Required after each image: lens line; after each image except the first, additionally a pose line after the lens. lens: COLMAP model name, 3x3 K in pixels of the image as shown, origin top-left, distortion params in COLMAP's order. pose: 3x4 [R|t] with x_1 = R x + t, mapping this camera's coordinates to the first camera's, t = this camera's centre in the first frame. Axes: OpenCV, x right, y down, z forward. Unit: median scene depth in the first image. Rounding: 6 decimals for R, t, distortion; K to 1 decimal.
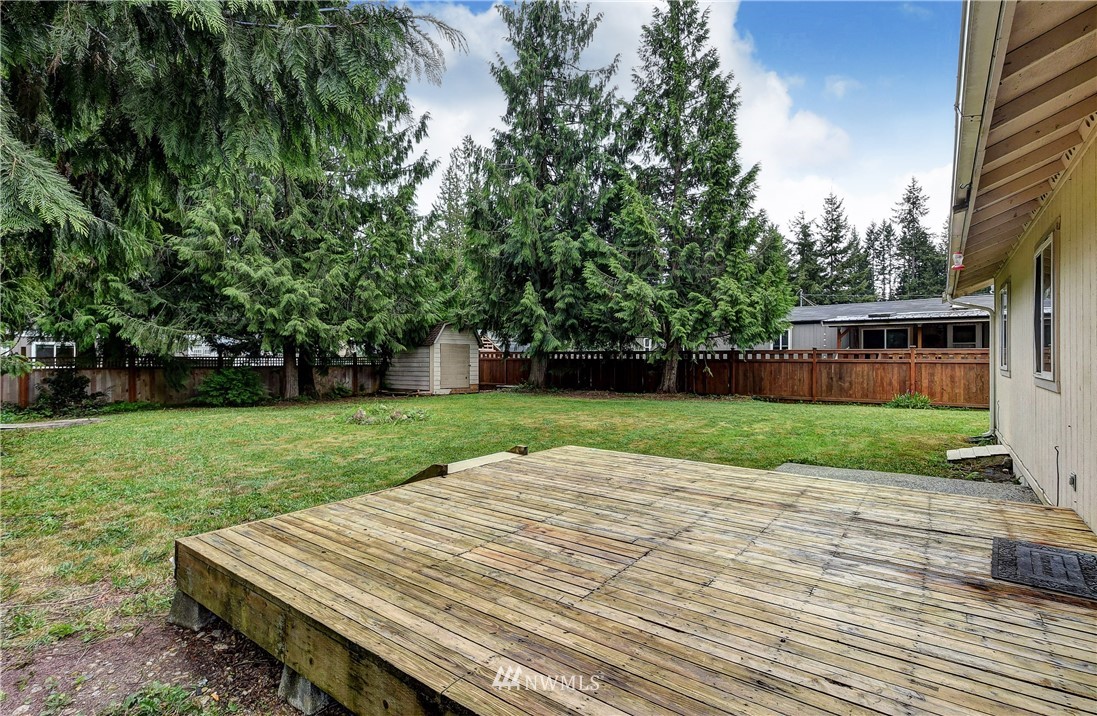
lens RADIAL K [[517.7, 0, 544.2], [0, 517.7, 353.8], [0, 0, 1]] dist [0.009584, -0.002746]
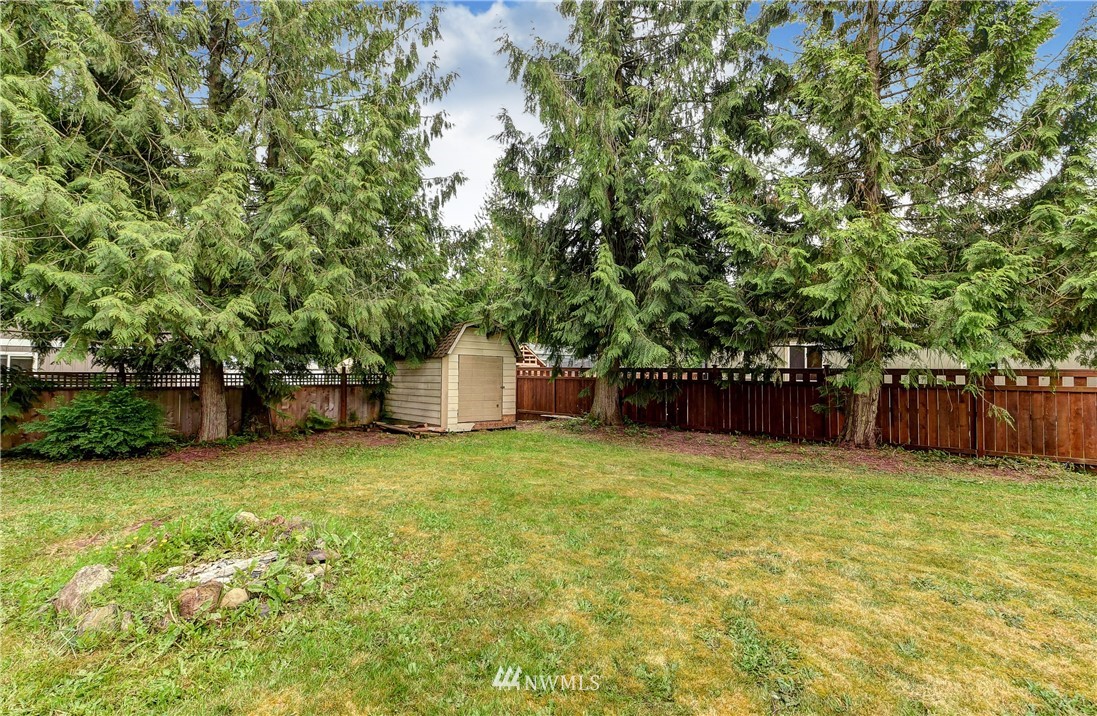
lens RADIAL K [[471.7, 0, 550.5], [0, 471.7, 360.9], [0, 0, 1]] dist [0.004807, -0.003527]
pose [[0.997806, 0.006861, -0.065843, -0.043040], [-0.007944, 0.999837, -0.016200, -0.002964], [0.065721, 0.016687, 0.997698, 0.404225]]
